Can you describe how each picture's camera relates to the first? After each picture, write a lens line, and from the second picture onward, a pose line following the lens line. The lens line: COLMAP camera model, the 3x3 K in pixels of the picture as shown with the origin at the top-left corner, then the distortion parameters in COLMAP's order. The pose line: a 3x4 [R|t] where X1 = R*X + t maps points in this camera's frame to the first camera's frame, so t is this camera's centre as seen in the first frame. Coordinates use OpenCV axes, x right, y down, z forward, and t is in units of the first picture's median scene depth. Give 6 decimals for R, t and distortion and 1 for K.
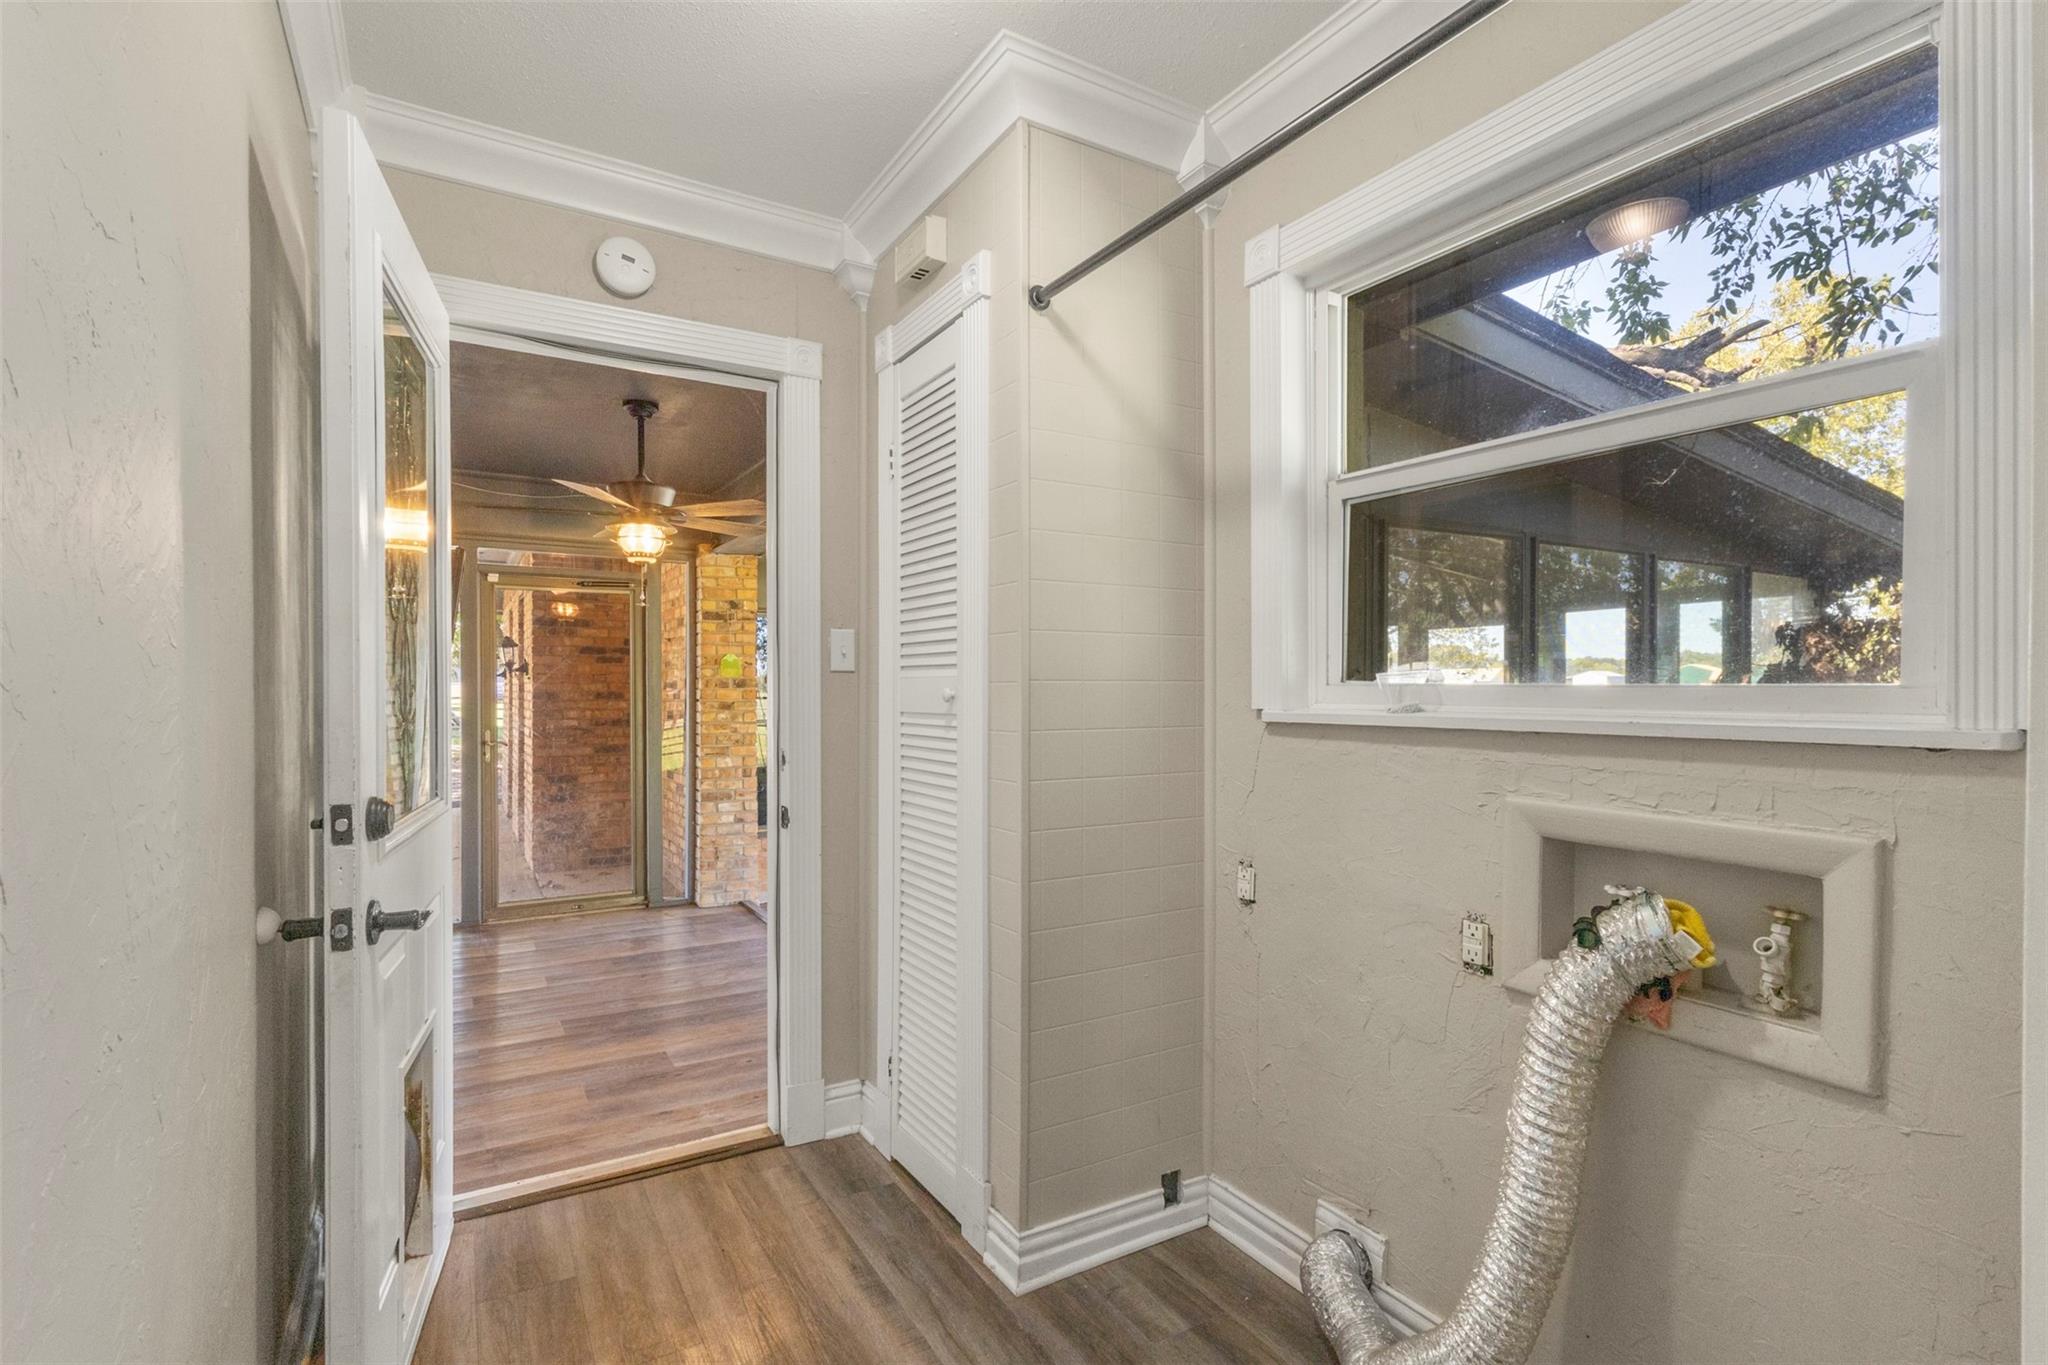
lens RADIAL K [[943.0, 0, 1020.6], [0, 943.0, 687.9], [0, 0, 1]] dist [-0.010663, 0.001007]
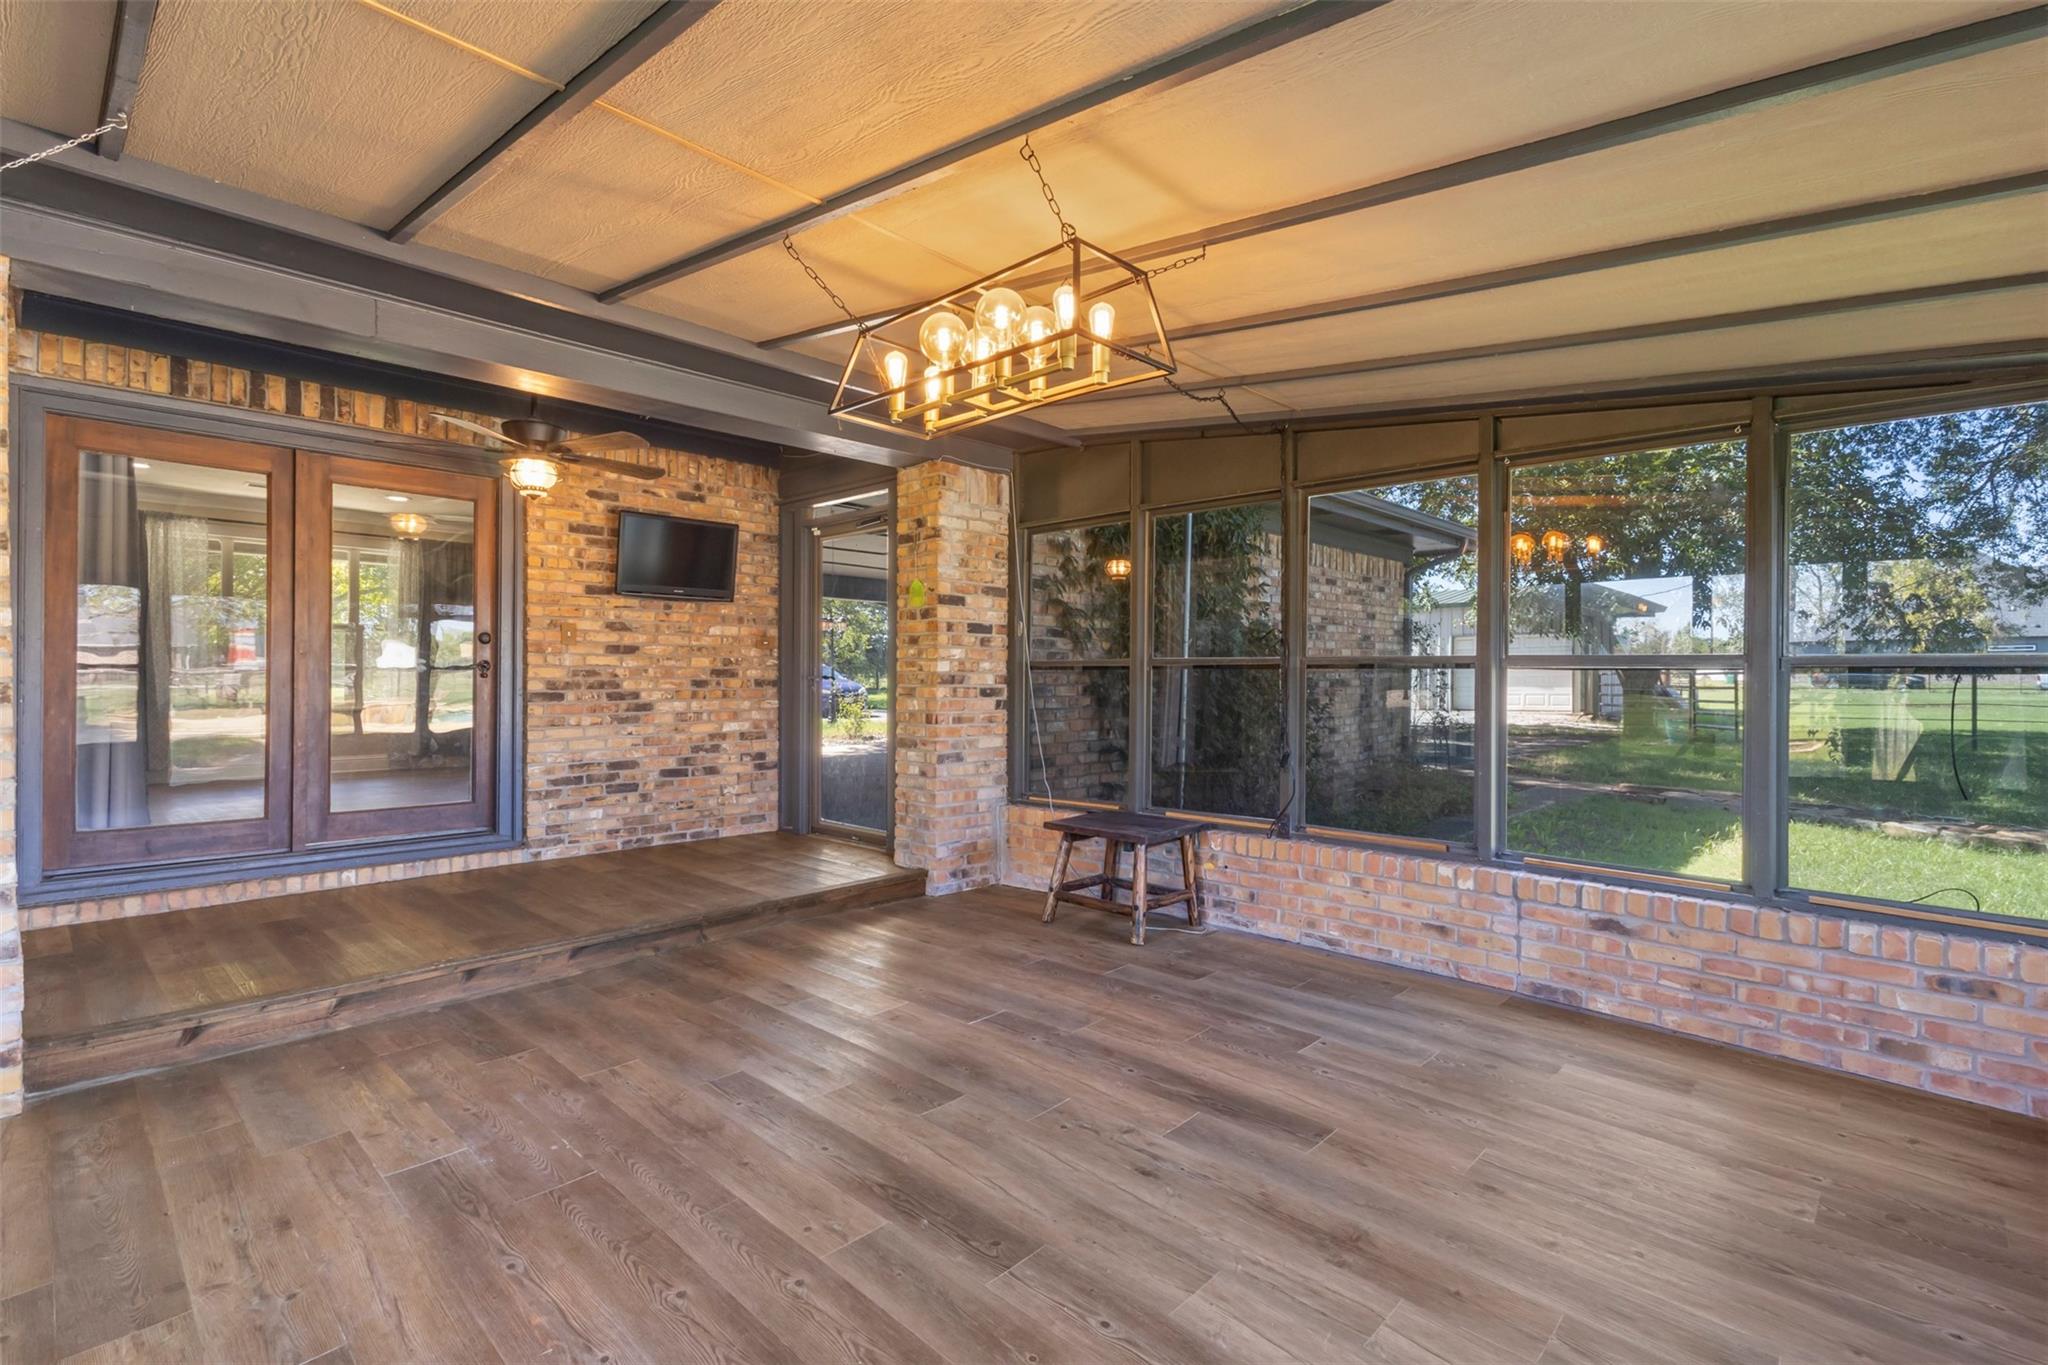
lens RADIAL K [[943.0, 0, 1023.5], [0, 943.0, 680.2], [0, 0, 1]] dist [-0.010663, 0.001007]
pose [[0.262925, 0.001939, -0.964814, 0.555761], [-0.003932, 0.999992, 0.000938, 0.055090], [0.964808, 0.003547, 0.262930, 0.868399]]
